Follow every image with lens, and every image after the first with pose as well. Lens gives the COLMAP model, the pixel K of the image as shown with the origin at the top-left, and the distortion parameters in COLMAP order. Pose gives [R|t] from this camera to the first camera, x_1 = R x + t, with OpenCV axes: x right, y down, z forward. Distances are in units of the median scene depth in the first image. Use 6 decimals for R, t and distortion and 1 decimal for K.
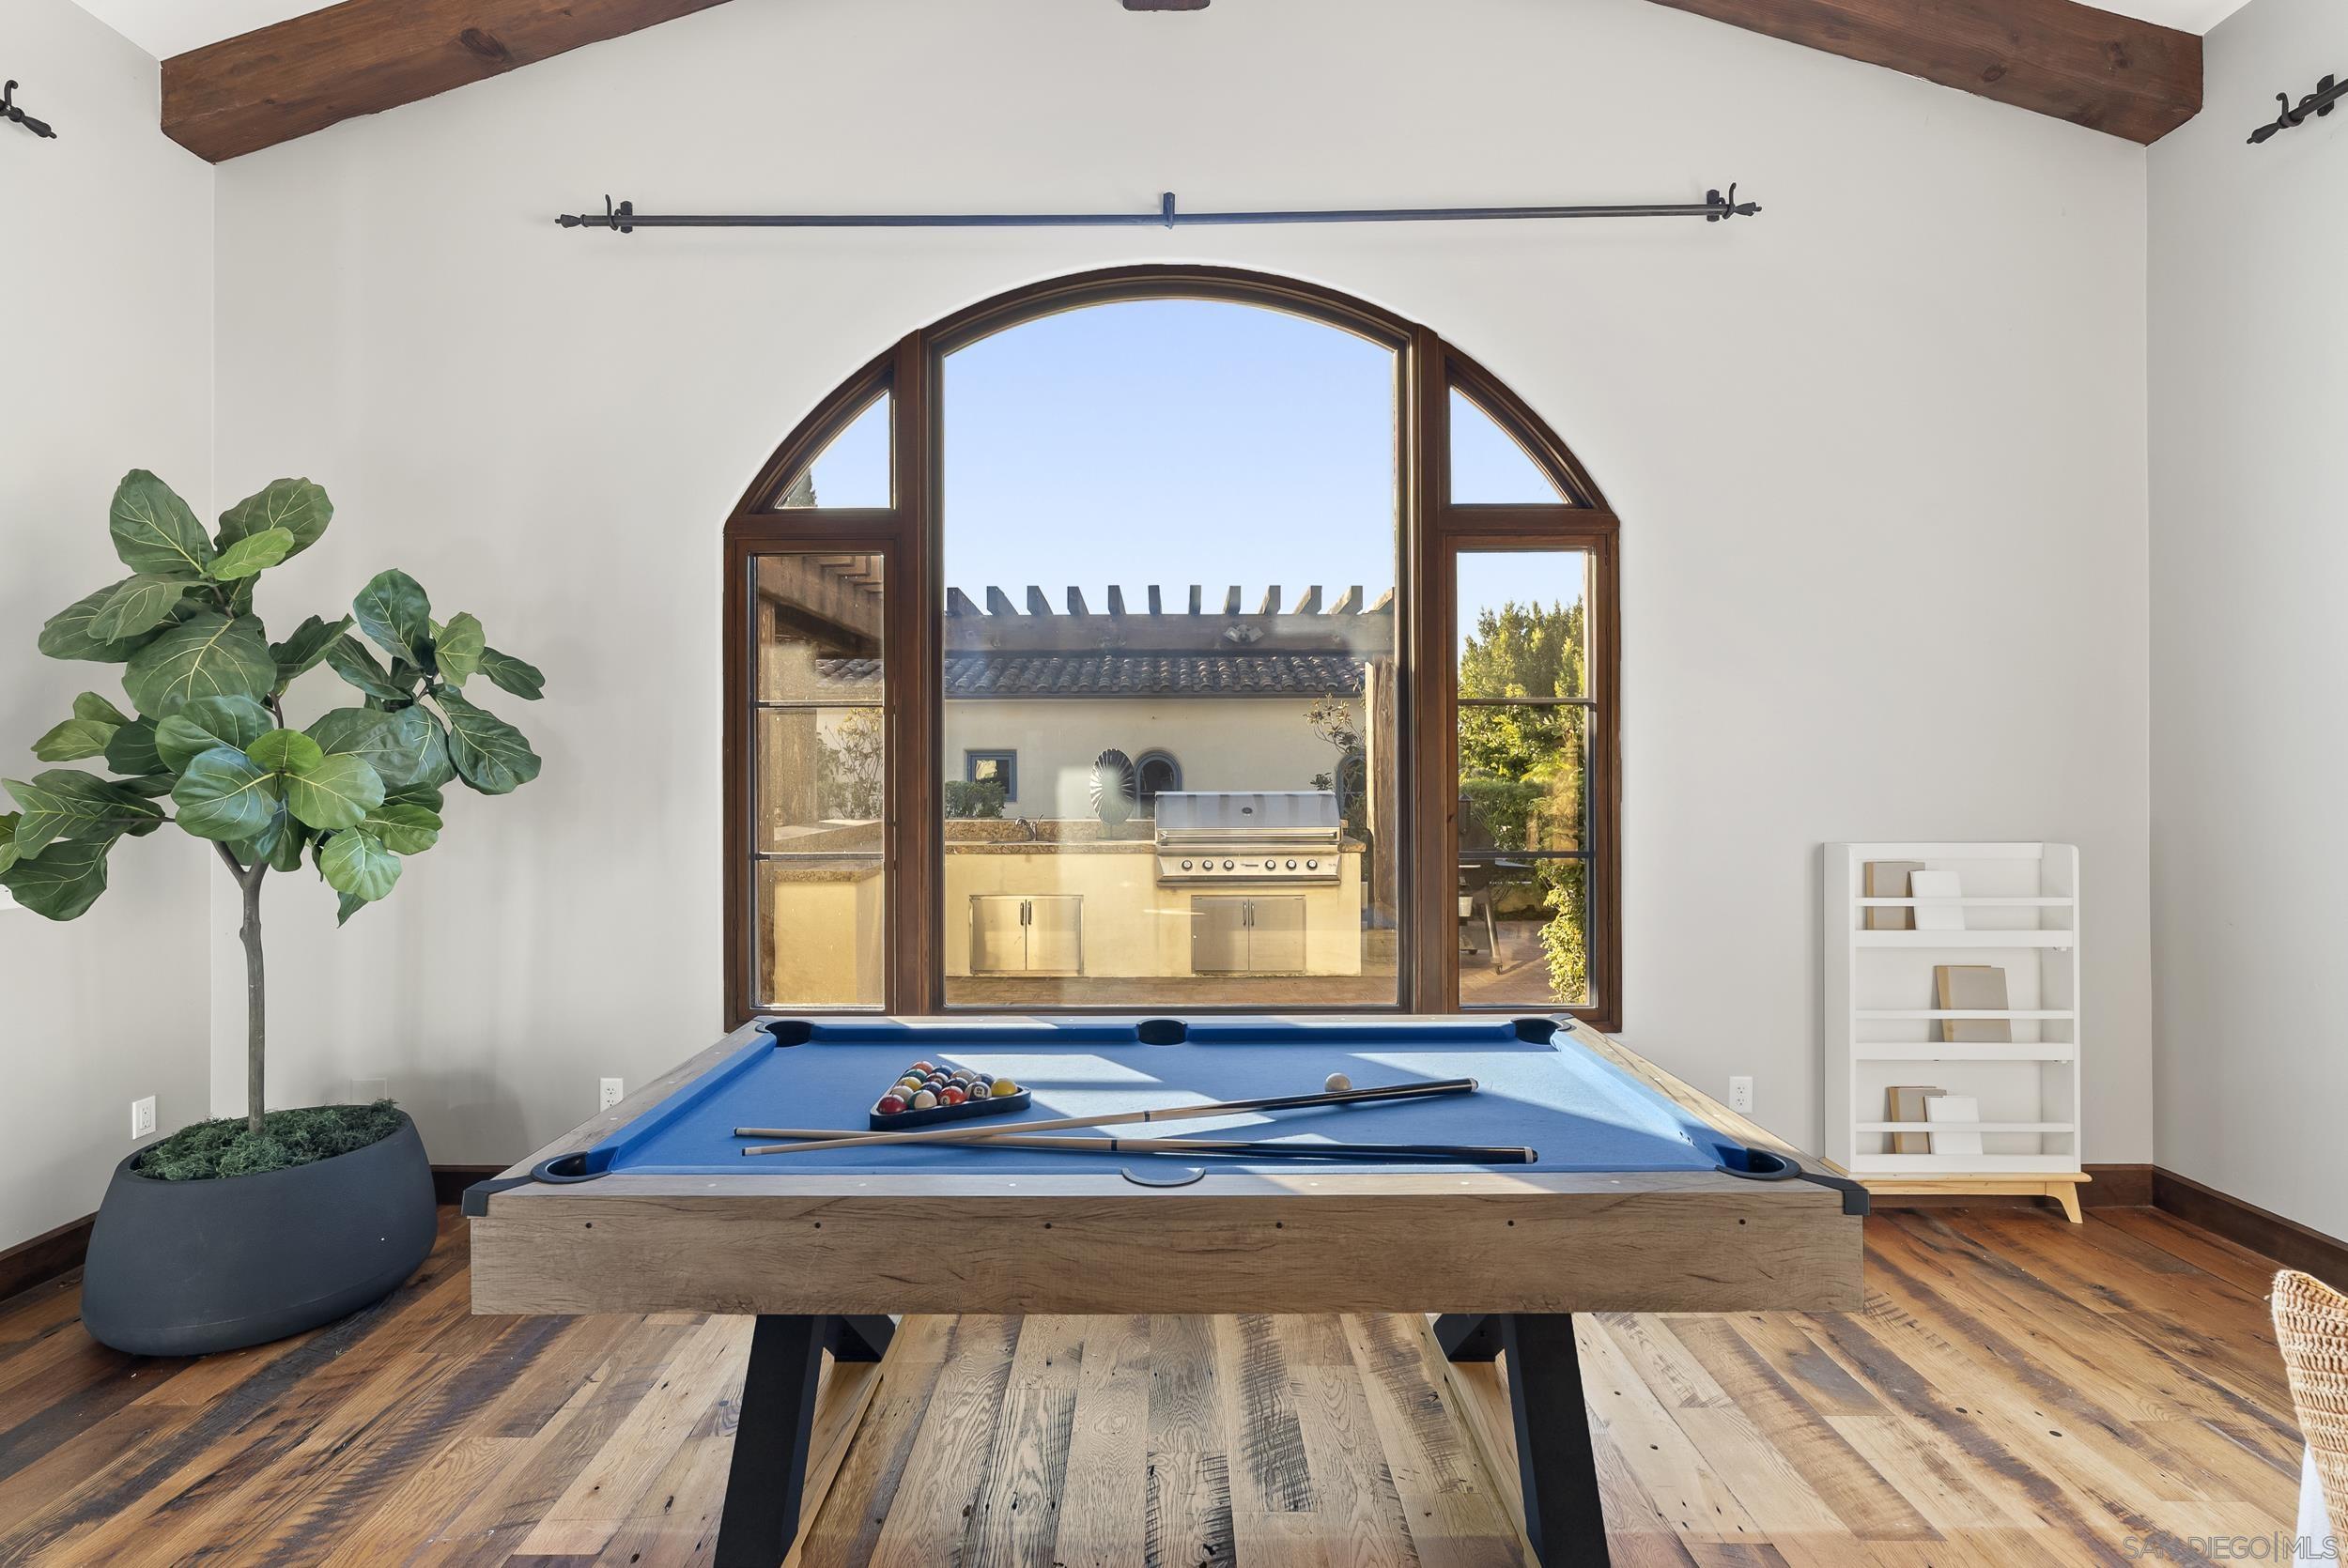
lens RADIAL K [[1061.7, 0, 1162.4], [0, 1061.7, 765.6], [0, 0, 1]] dist [-0.004950, -0.000715]
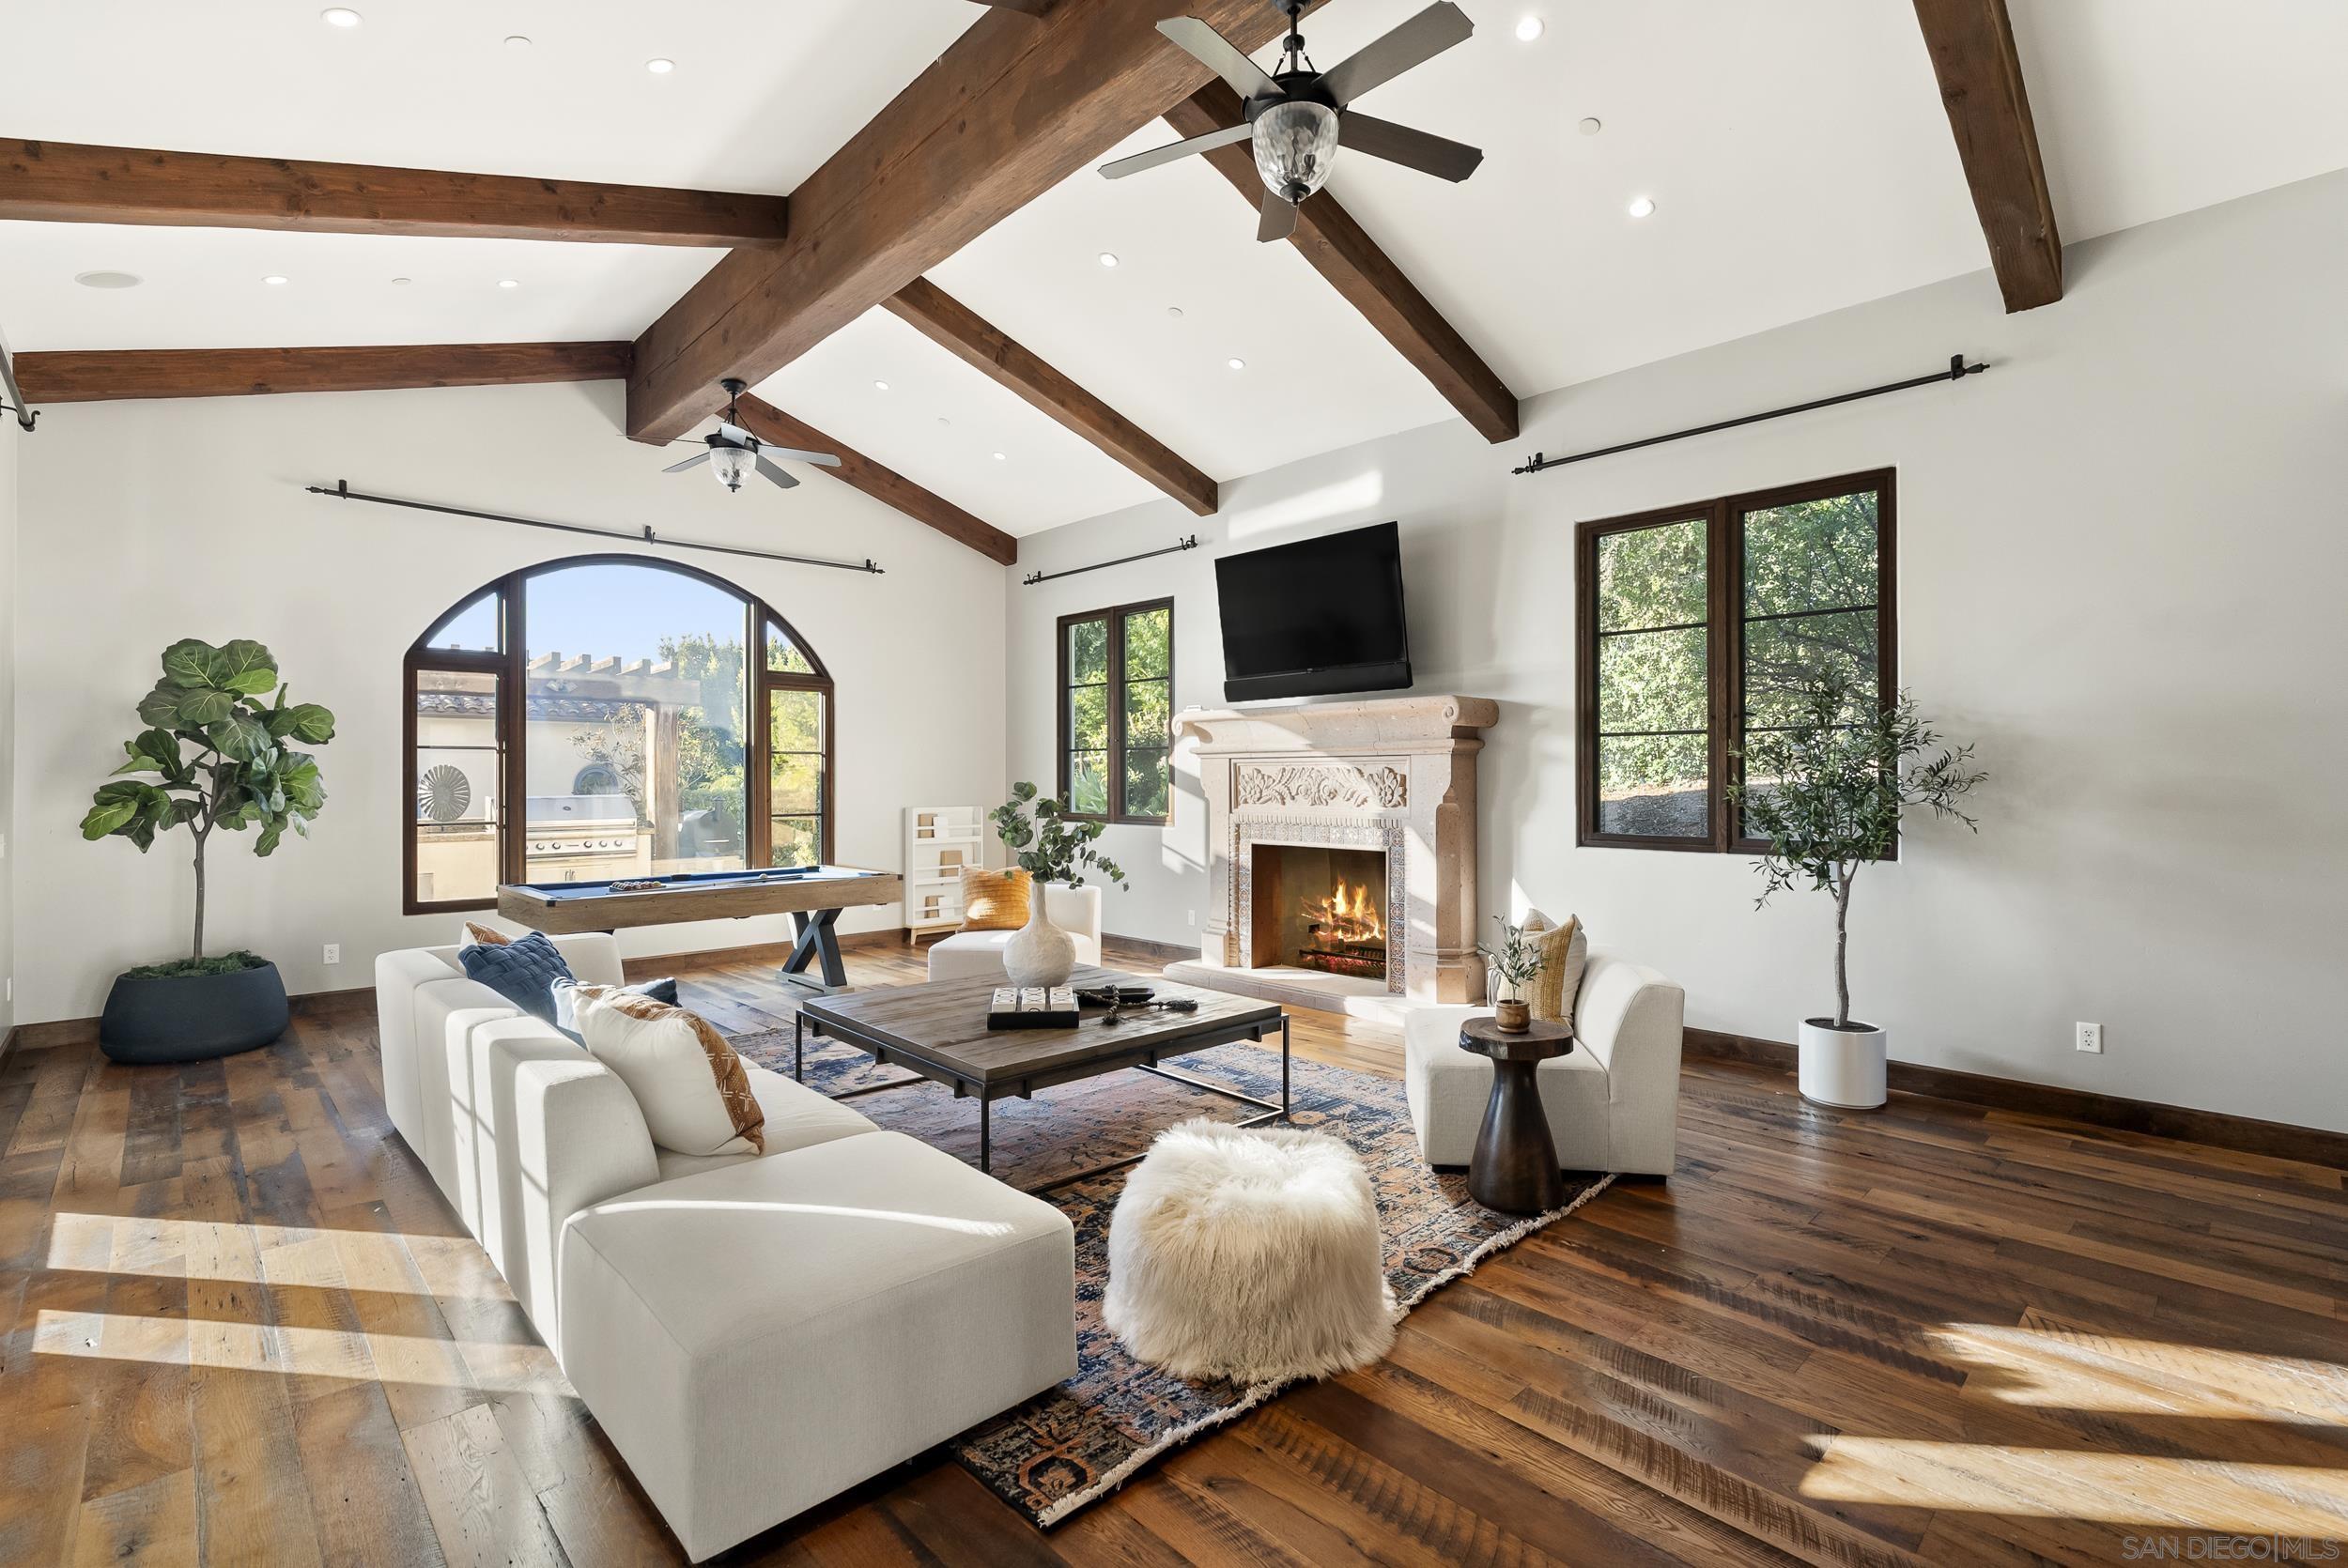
lens RADIAL K [[1061.7, 0, 1168.9], [0, 1061.7, 775.8], [0, 0, 1]] dist [-0.004950, -0.000715]
pose [[0.717385, 0.002325, 0.696673, -0.758508], [-0.001639, 0.999997, -0.001650, -0.003690], [-0.696675, 0.000042, 0.717387, -1.372120]]
